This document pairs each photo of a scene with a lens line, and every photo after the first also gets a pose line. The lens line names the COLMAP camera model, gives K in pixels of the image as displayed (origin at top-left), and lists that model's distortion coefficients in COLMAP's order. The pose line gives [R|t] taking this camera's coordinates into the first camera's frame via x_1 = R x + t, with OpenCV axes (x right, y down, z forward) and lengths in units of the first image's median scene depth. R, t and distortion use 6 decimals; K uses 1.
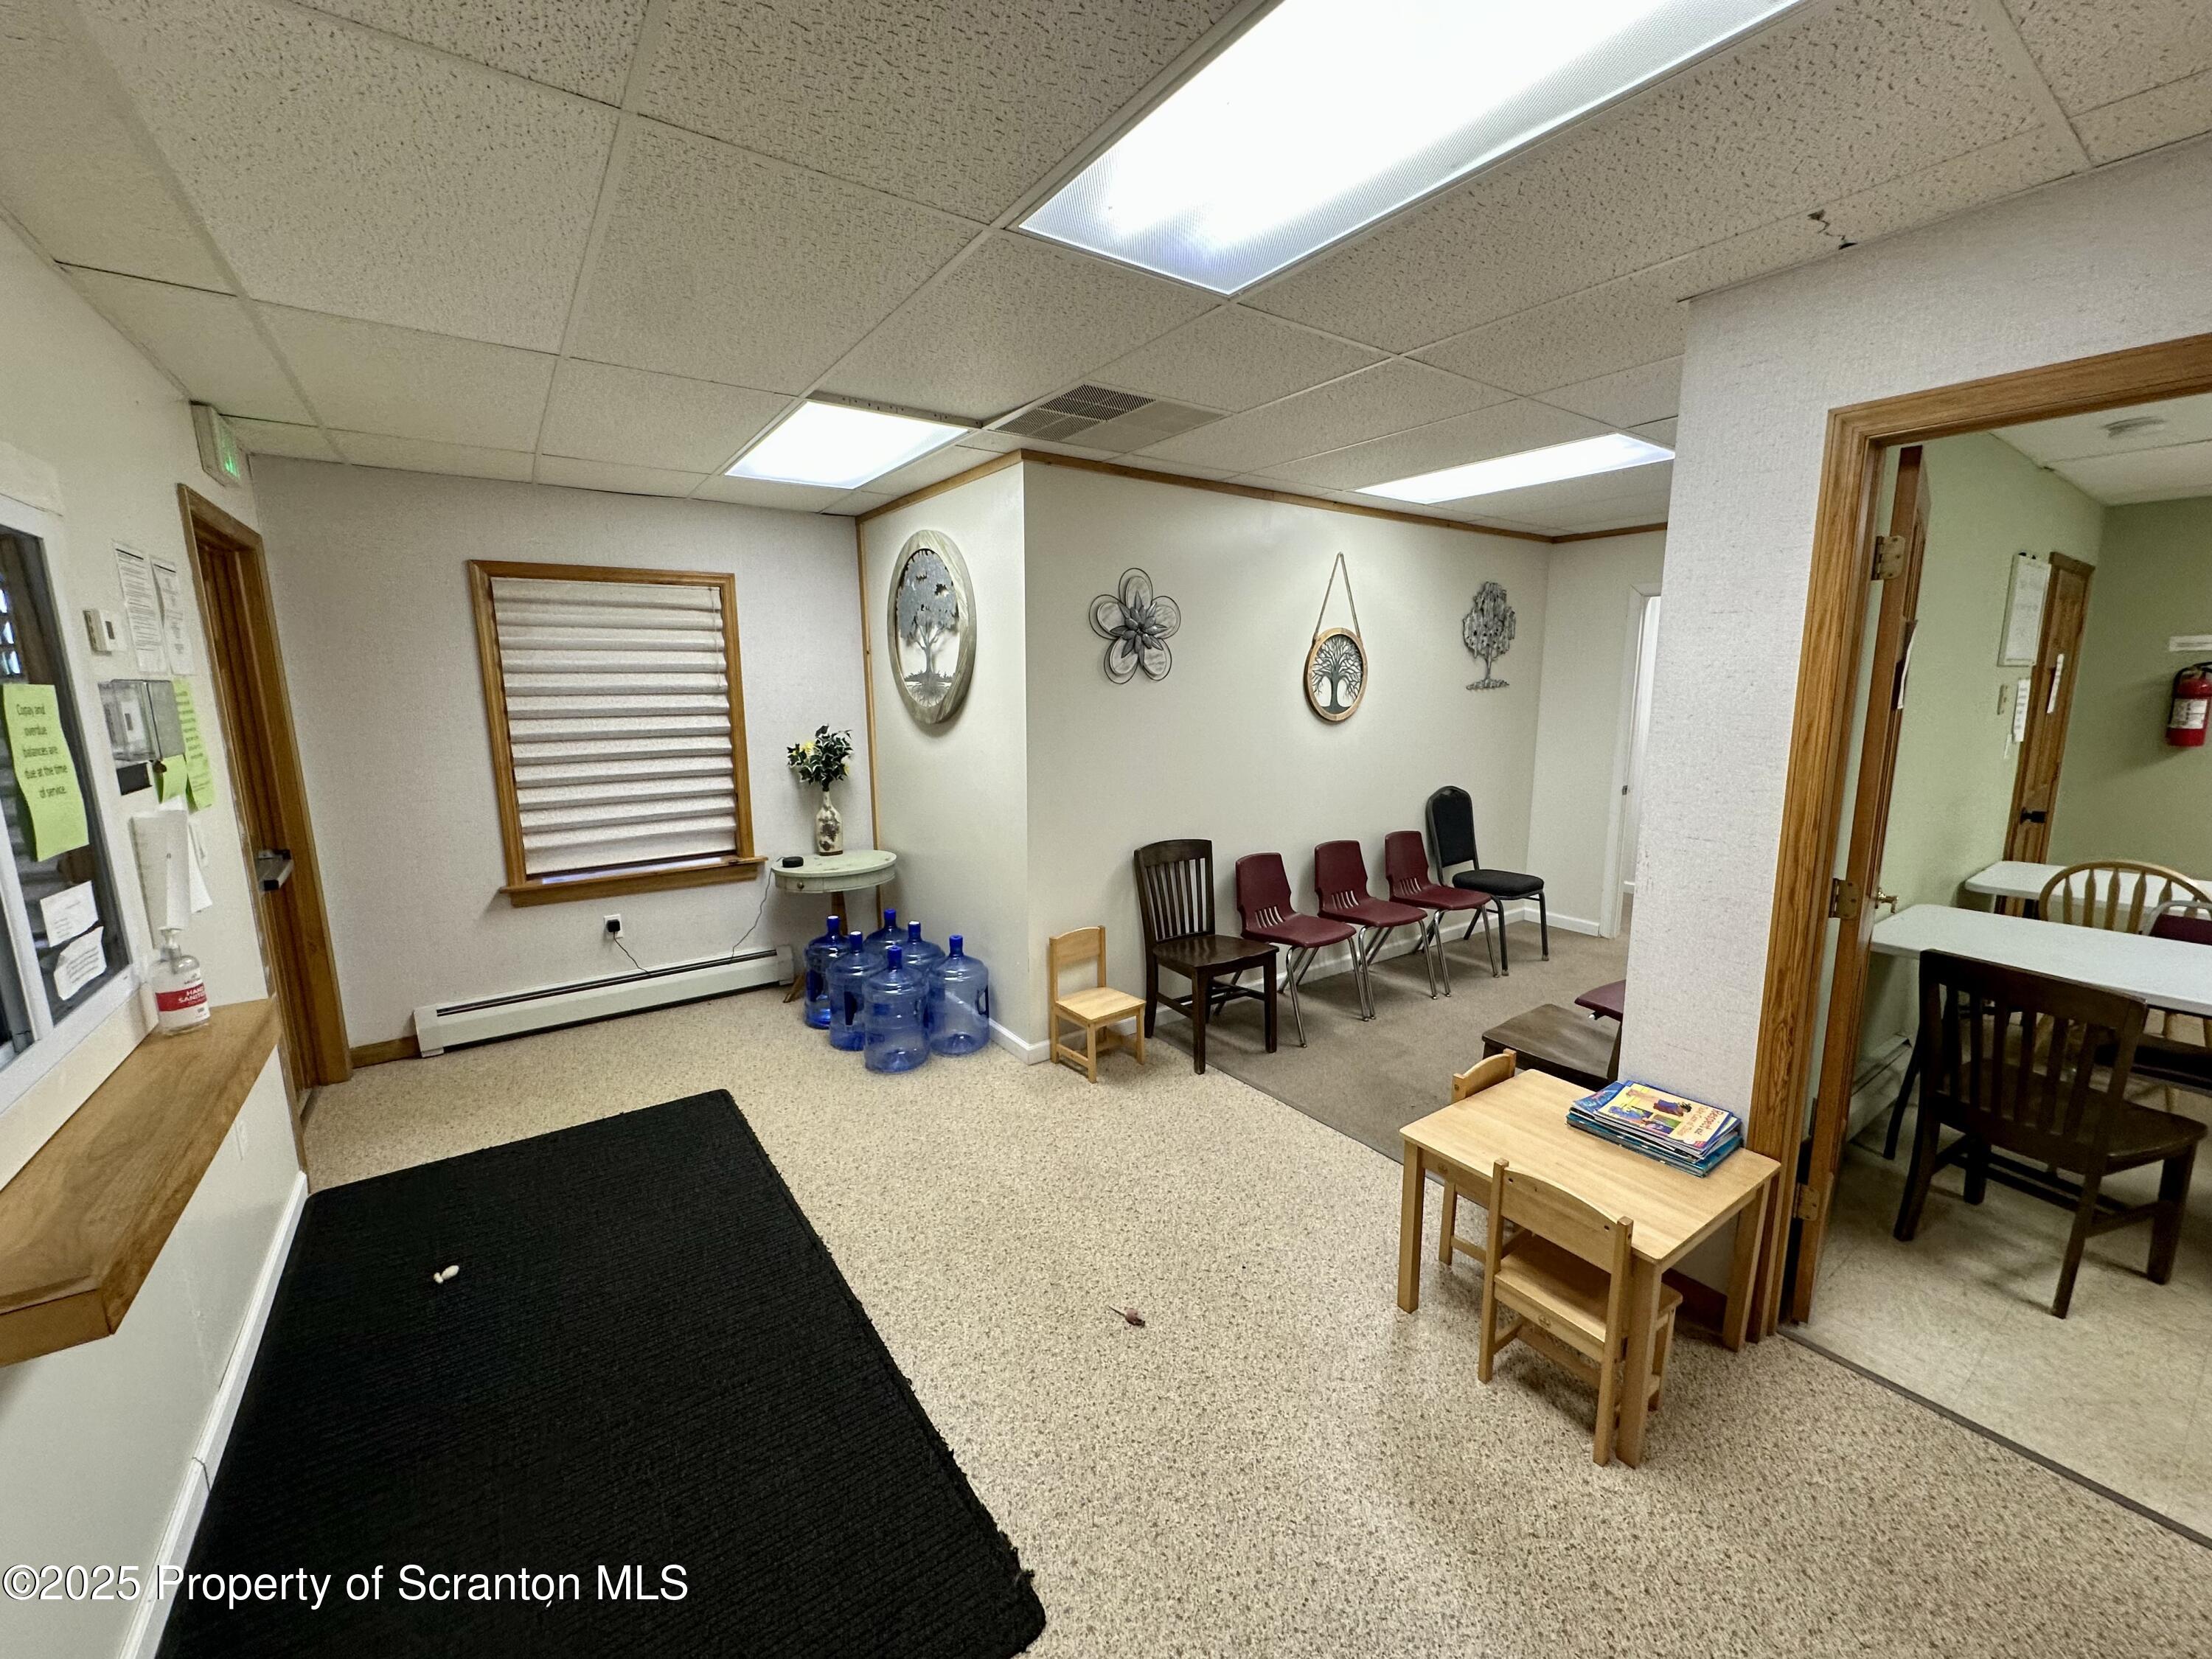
lens RADIAL K [[886.1, 0, 1106.0], [0, 886.1, 829.5], [0, 0, 1]] dist [-0.003719, 0.000916]
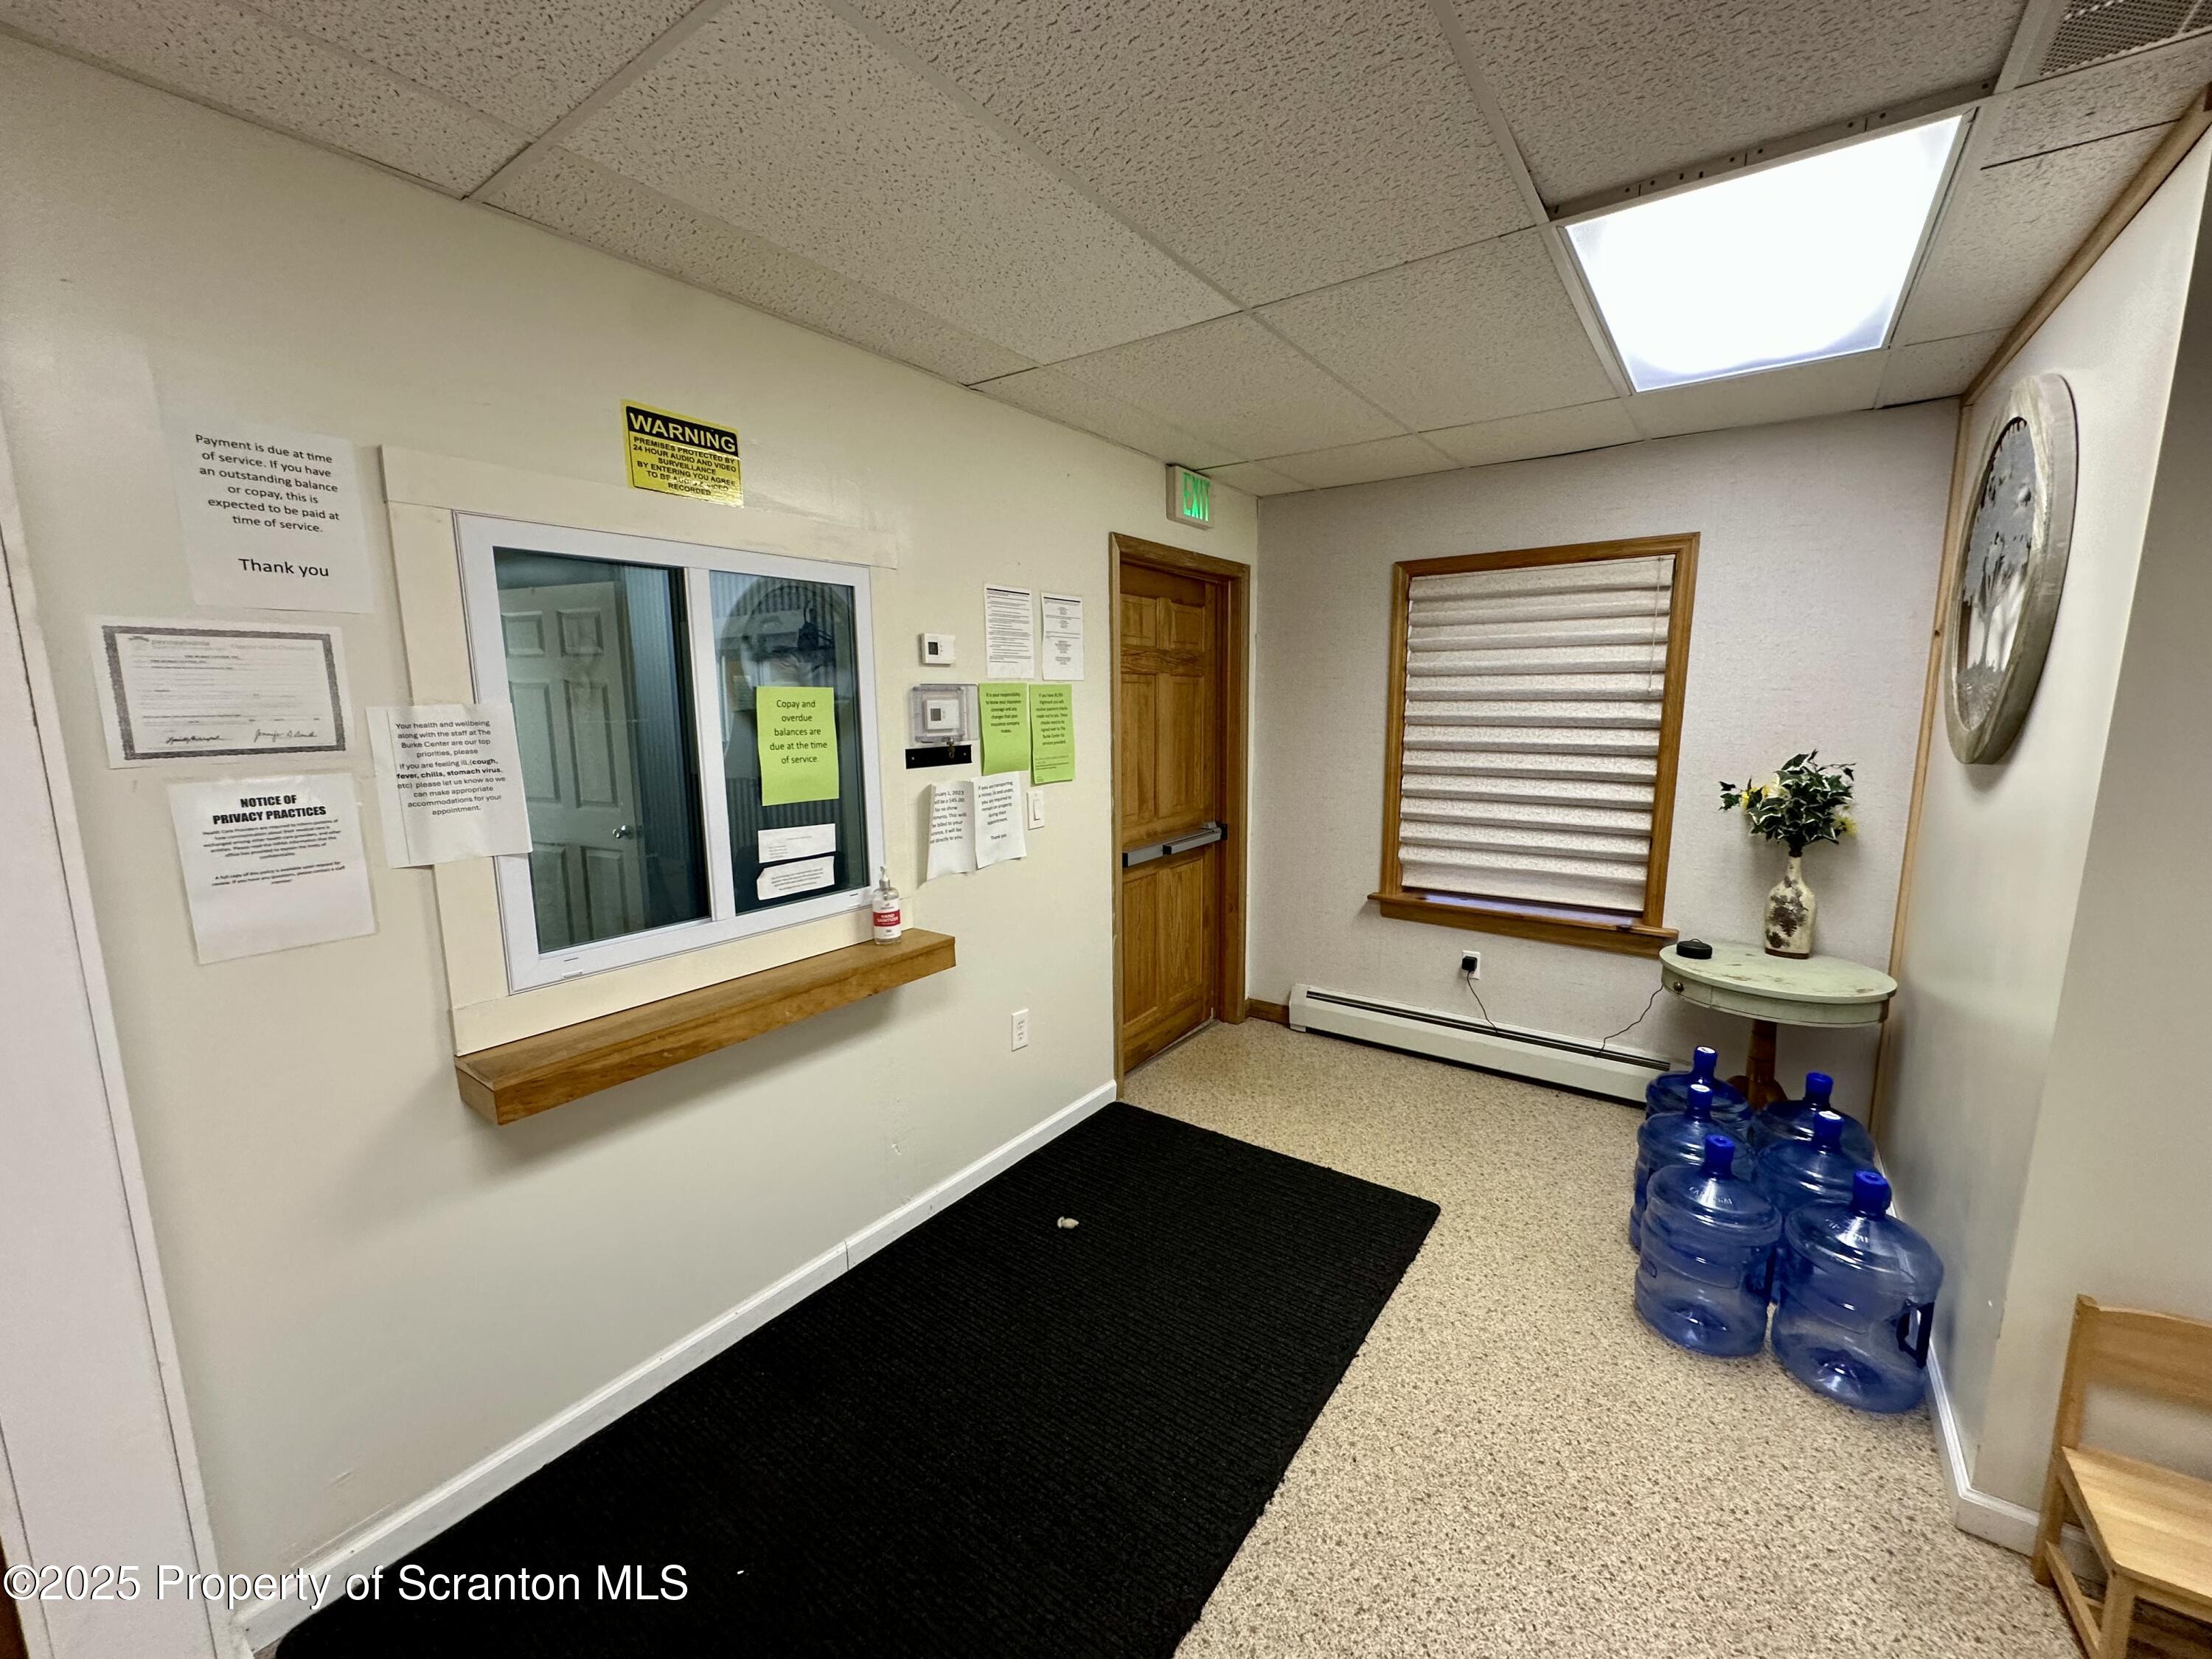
lens RADIAL K [[882.5, 0, 1106.0], [0, 882.5, 829.5], [0, 0, 1]] dist [0.003434, 0.000656]
pose [[0.318726, 0.147761, -0.936259, 0.138275], [-0.153695, 0.982759, 0.102778, -0.060567], [0.935303, 0.111140, 0.335941, 0.381166]]
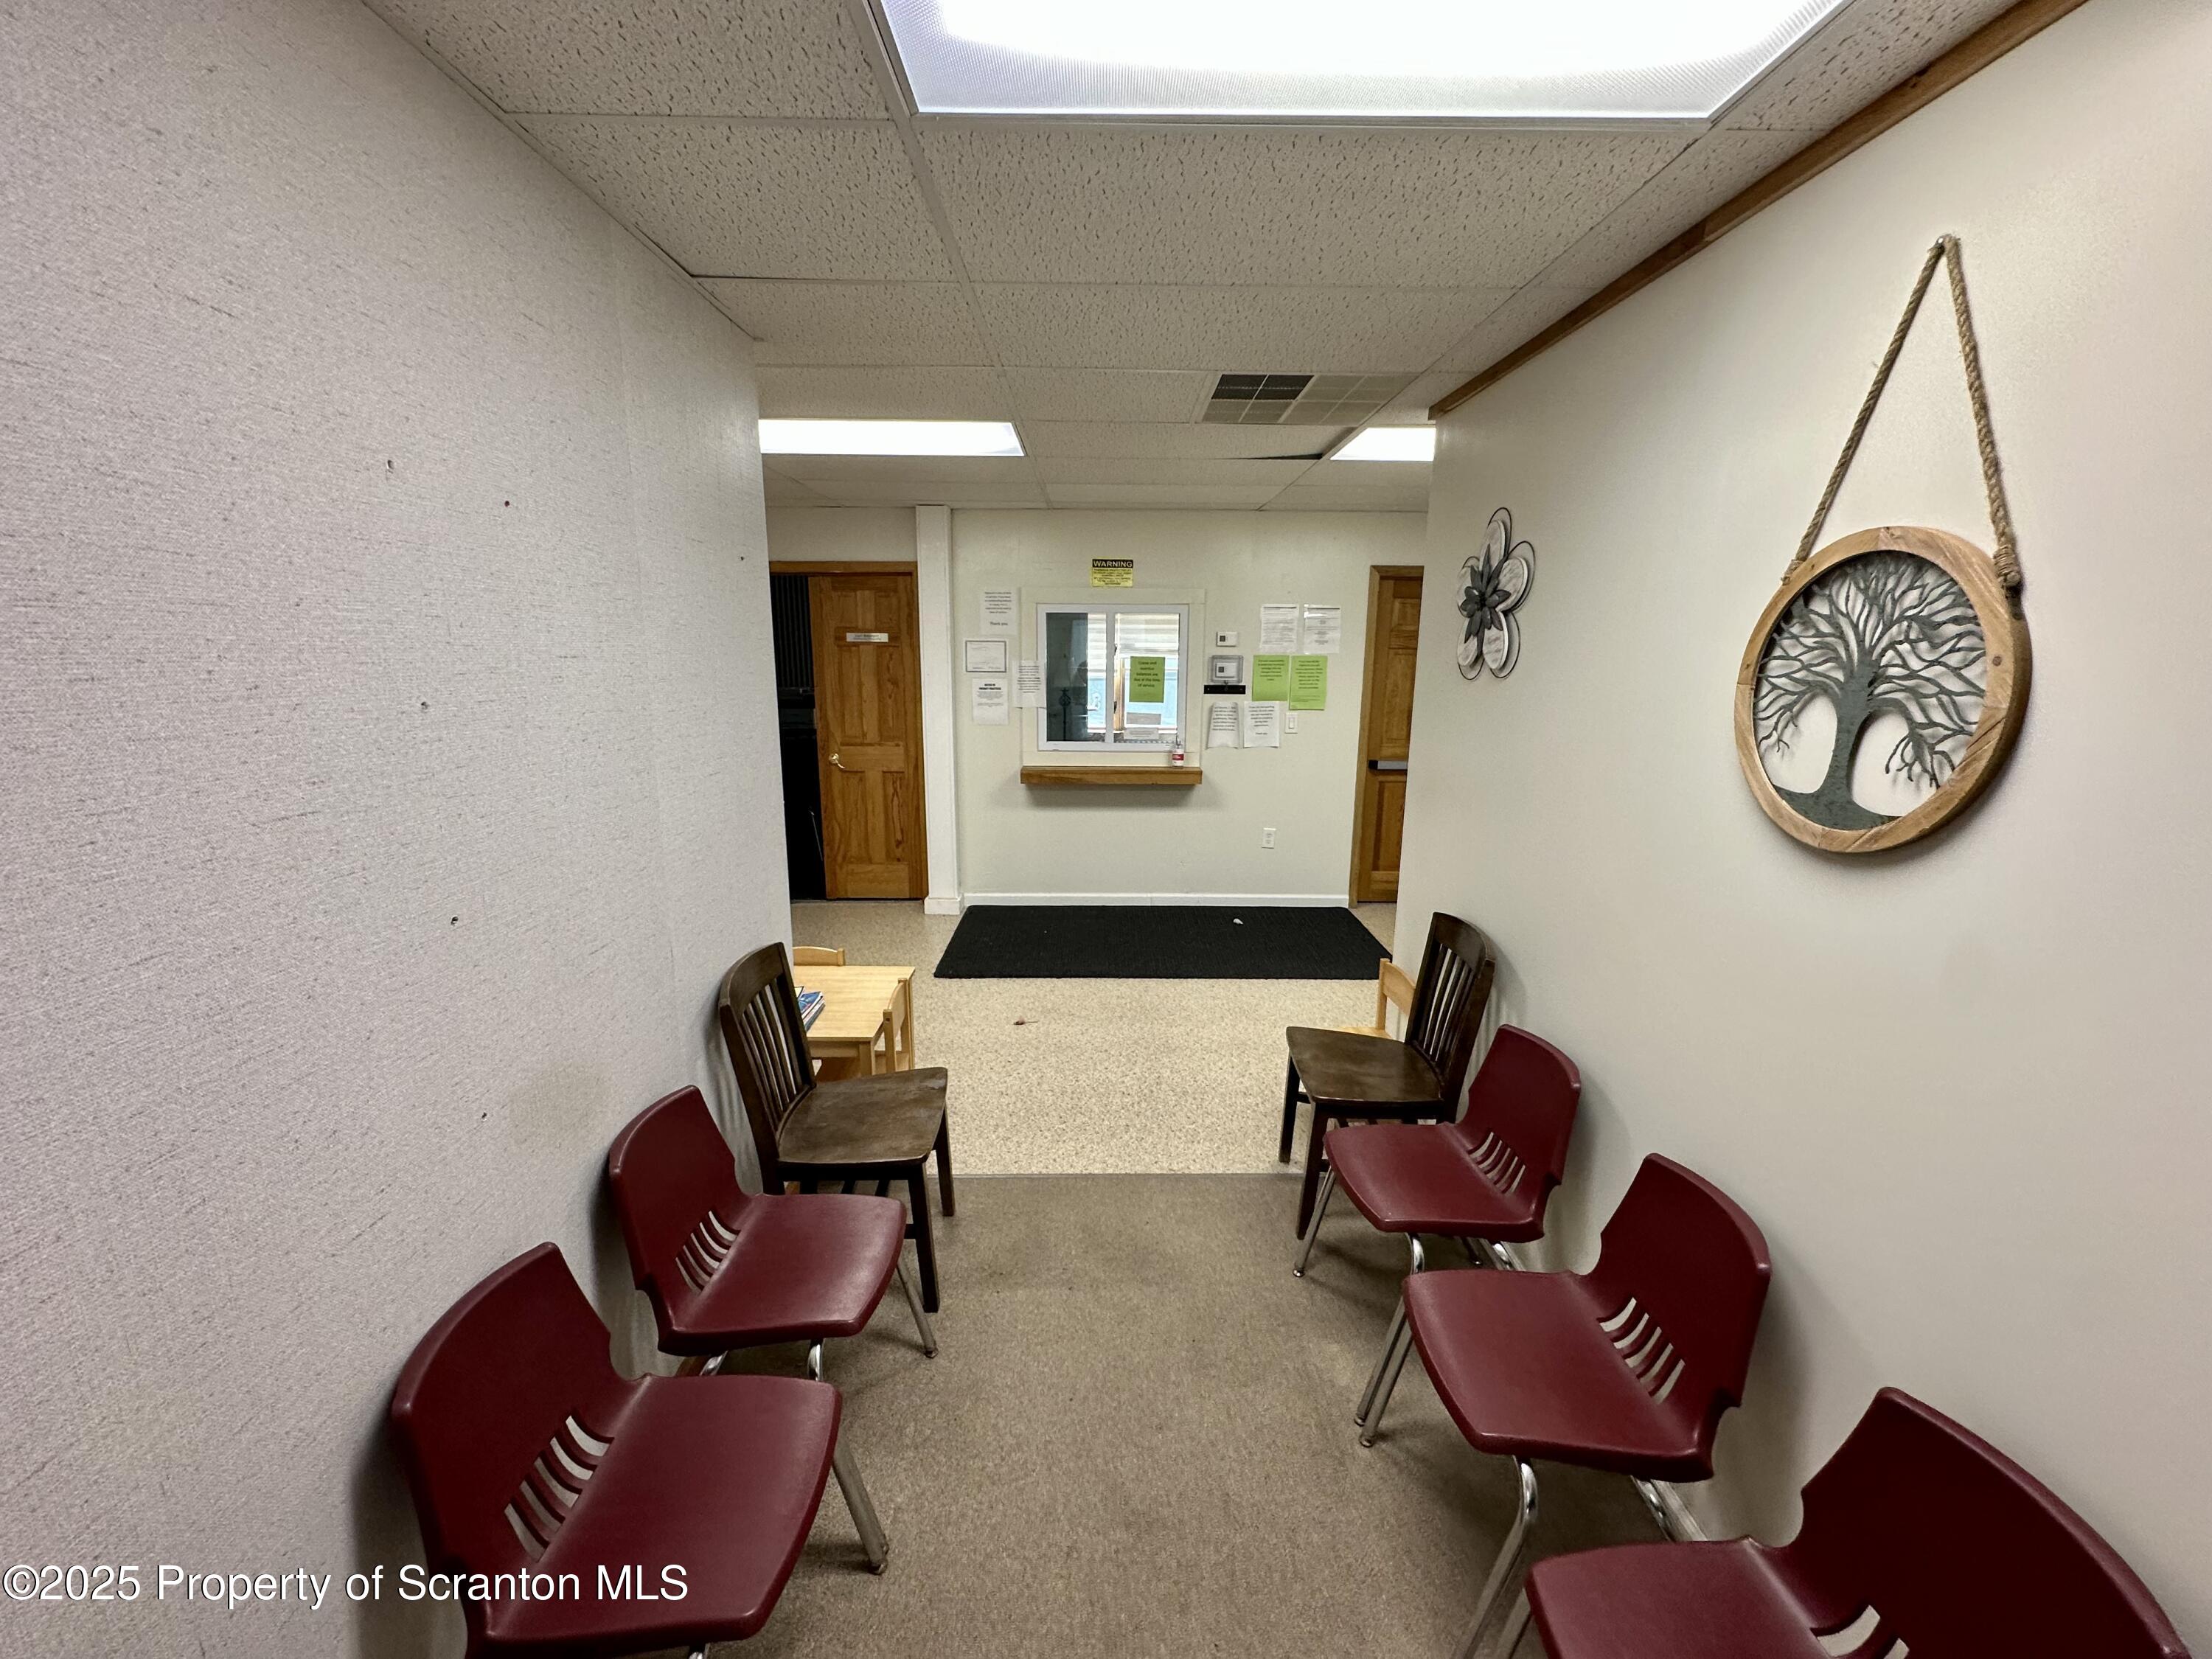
lens RADIAL K [[886.1, 0, 1106.0], [0, 886.1, 829.5], [0, 0, 1]] dist [-0.003719, 0.000916]
pose [[-0.569376, 0.170727, -0.804153, 0.734555], [-0.143523, 0.942530, 0.301726, -0.212173], [0.809451, 0.287211, -0.512151, 1.097864]]
